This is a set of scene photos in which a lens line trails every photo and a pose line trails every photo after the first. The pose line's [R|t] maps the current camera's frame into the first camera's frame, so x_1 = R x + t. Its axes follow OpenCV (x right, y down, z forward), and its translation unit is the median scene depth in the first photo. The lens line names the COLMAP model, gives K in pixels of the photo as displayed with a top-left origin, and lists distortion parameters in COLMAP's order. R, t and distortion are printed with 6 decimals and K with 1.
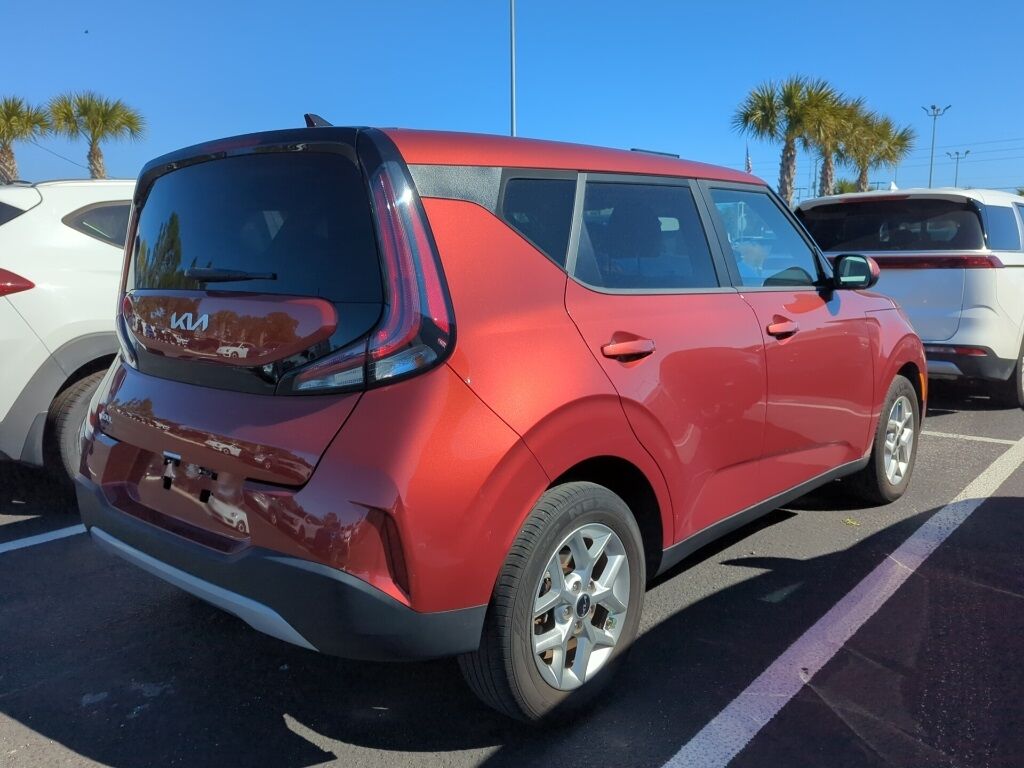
lens RADIAL K [[841.5, 0, 509.9], [0, 841.5, 384.4], [0, 0, 1]] dist [0.001801, 0.001241]
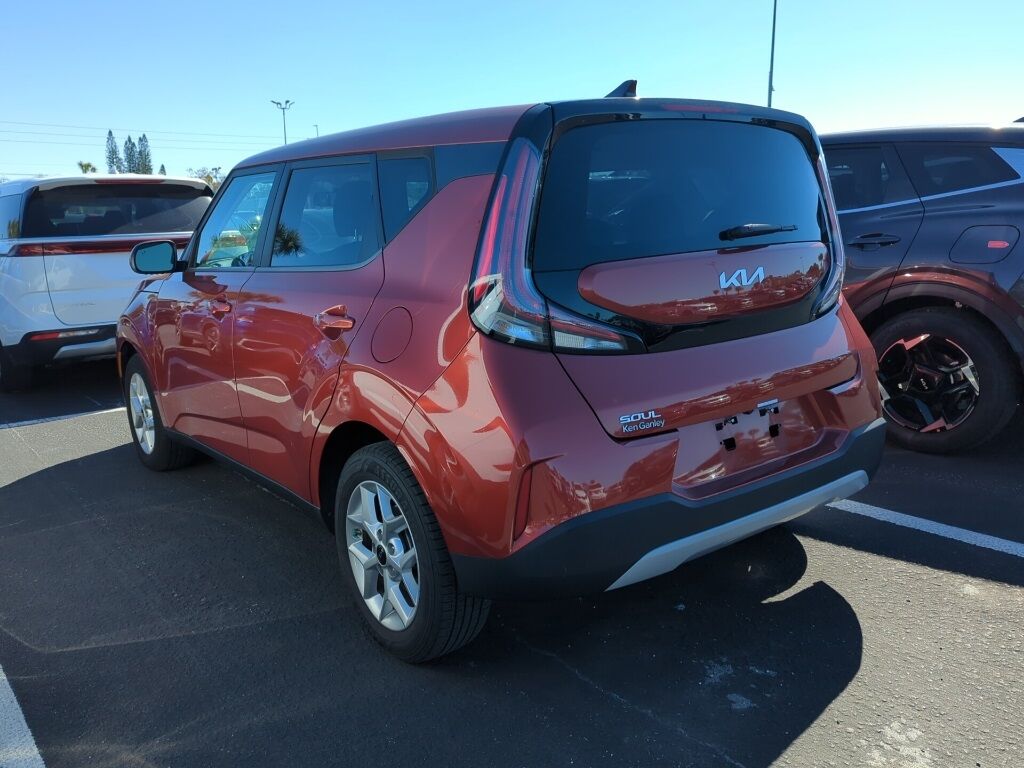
lens RADIAL K [[841.5, 0, 509.9], [0, 841.5, 384.4], [0, 0, 1]] dist [0.001801, 0.001241]
pose [[0.216180, -0.206008, 0.954373, -1.242857], [0.201417, 0.965871, 0.162866, -0.148014], [-0.955352, 0.157018, 0.250296, 0.877689]]
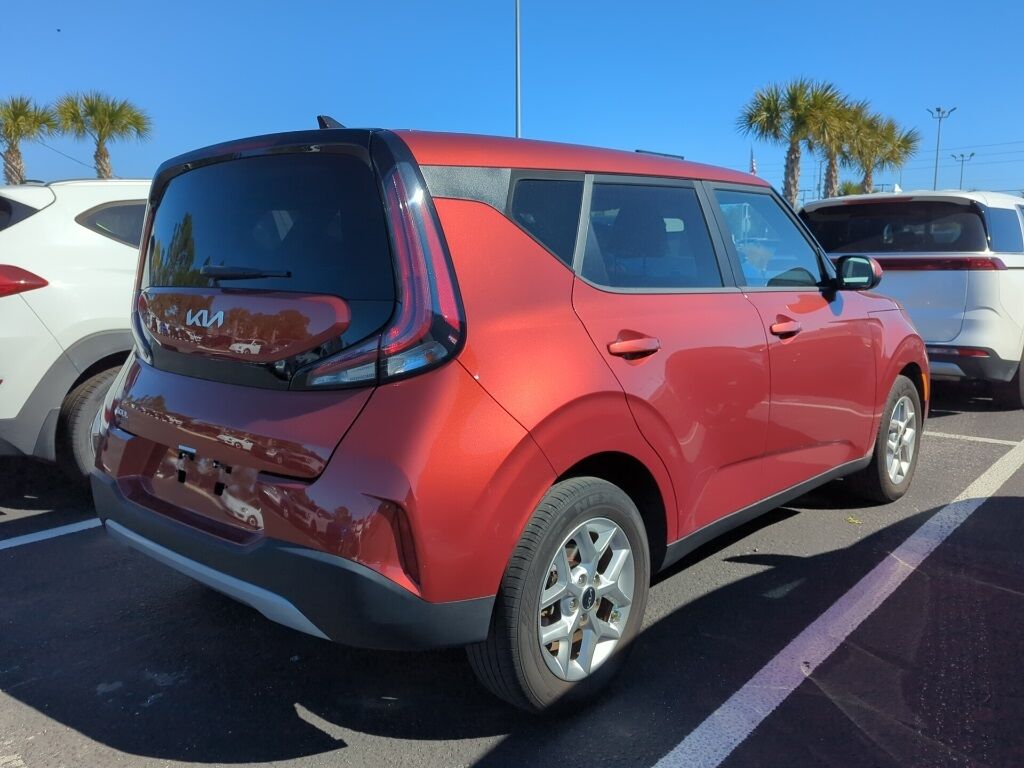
lens RADIAL K [[841.5, 0, 509.9], [0, 841.5, 384.4], [0, 0, 1]] dist [0.001801, 0.001241]
pose [[0.999983, 0.004025, -0.004146, -0.004554], [-0.004030, 0.999991, -0.001072, 0.004378], [0.004142, 0.001089, 0.999991, -0.017684]]
